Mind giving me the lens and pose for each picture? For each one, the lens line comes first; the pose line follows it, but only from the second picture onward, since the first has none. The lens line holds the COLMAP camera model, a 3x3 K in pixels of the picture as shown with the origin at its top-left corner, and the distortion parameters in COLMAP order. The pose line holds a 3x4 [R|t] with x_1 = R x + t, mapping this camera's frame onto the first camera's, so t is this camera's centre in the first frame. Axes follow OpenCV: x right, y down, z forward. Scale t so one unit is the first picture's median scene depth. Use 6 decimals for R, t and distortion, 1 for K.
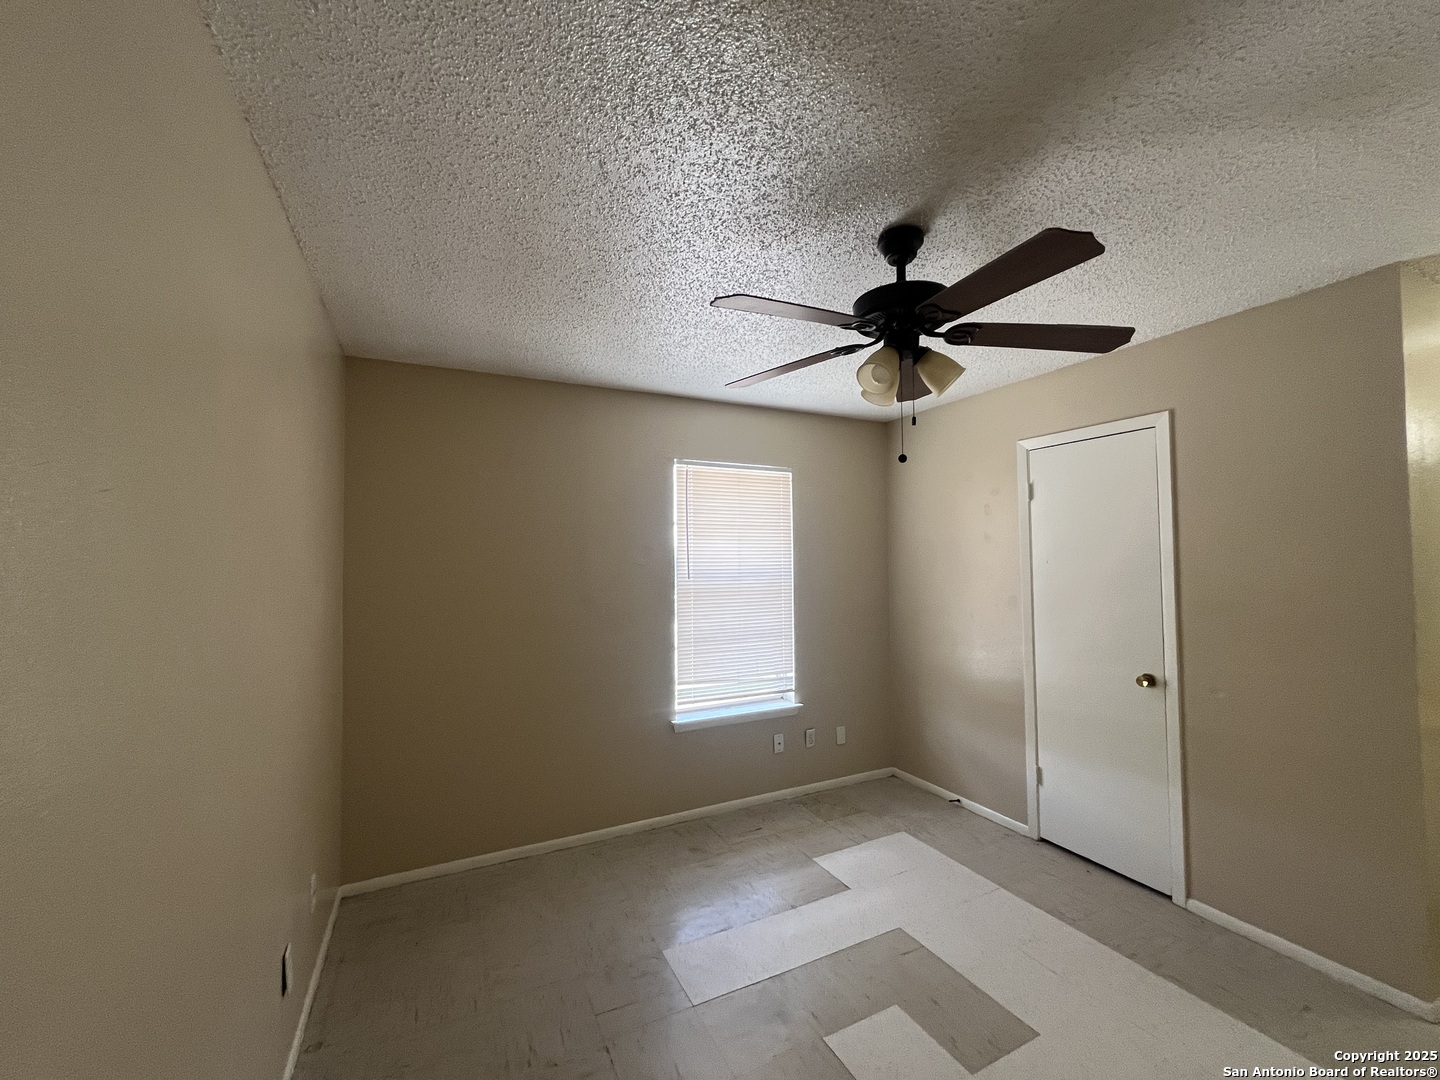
lens RADIAL K [[579.4, 0, 710.3], [0, 579.4, 541.3], [0, 0, 1]] dist [0.015737, 0.000037]
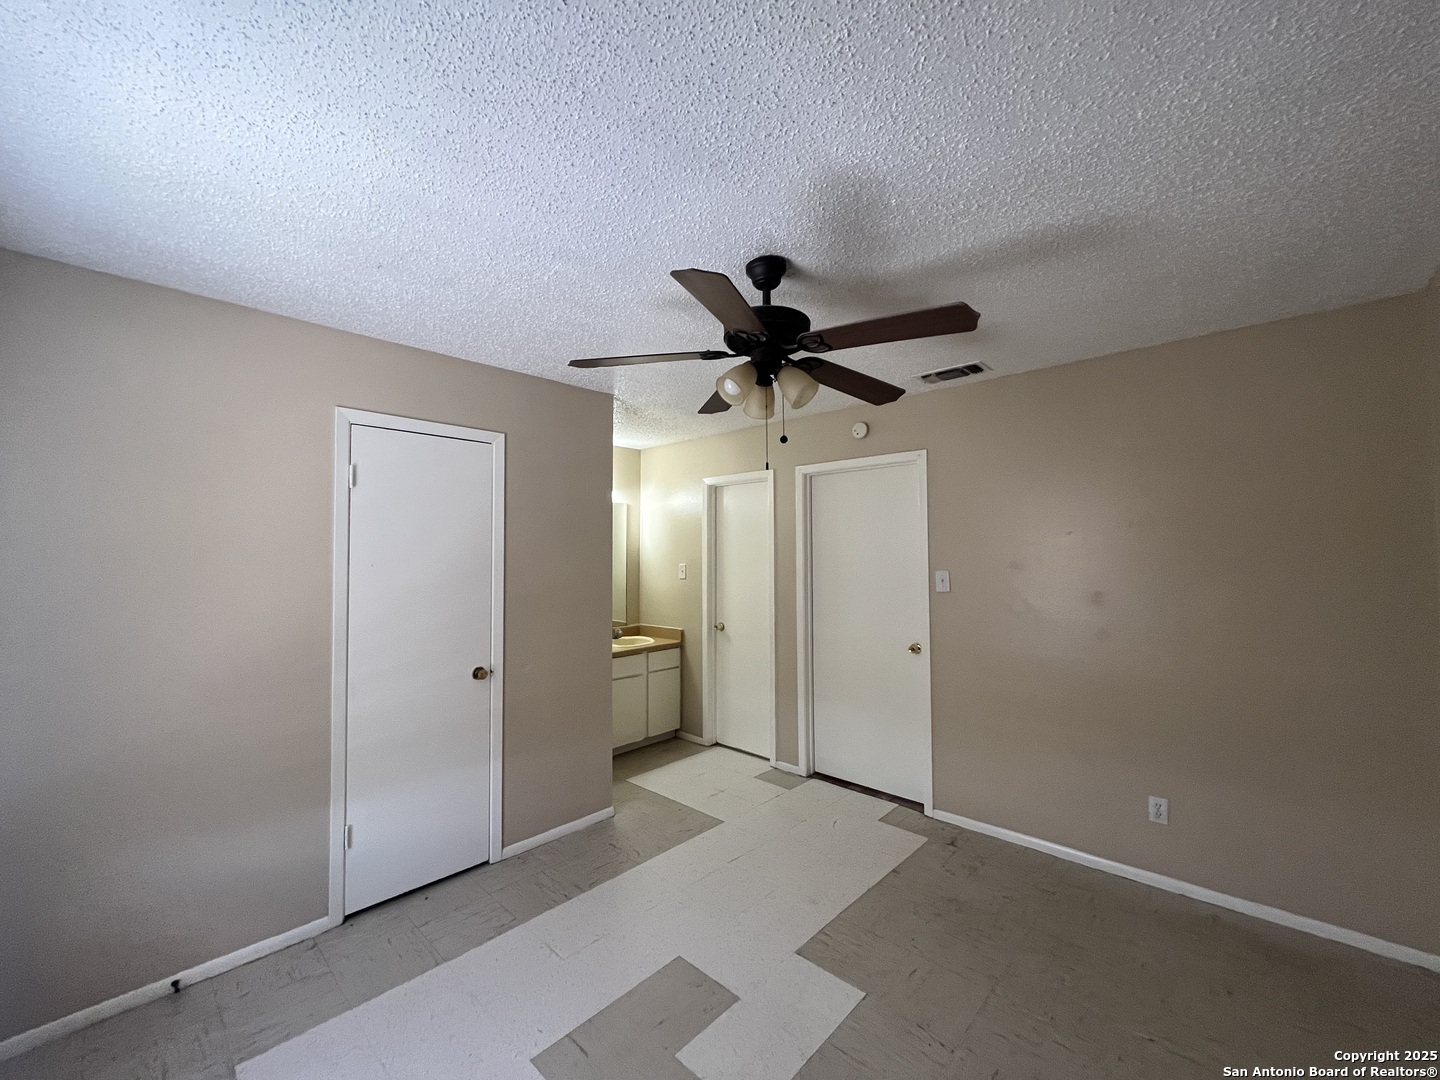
lens RADIAL K [[580.6, 0, 719.5], [0, 580.6, 543.7], [0, 0, 1]] dist [-0.001496, 0.000353]
pose [[-0.347072, 0.046362, 0.936692, -0.388542], [-0.010297, 0.998529, -0.053238, 0.048224], [-0.937782, -0.028123, -0.346084, 0.881778]]
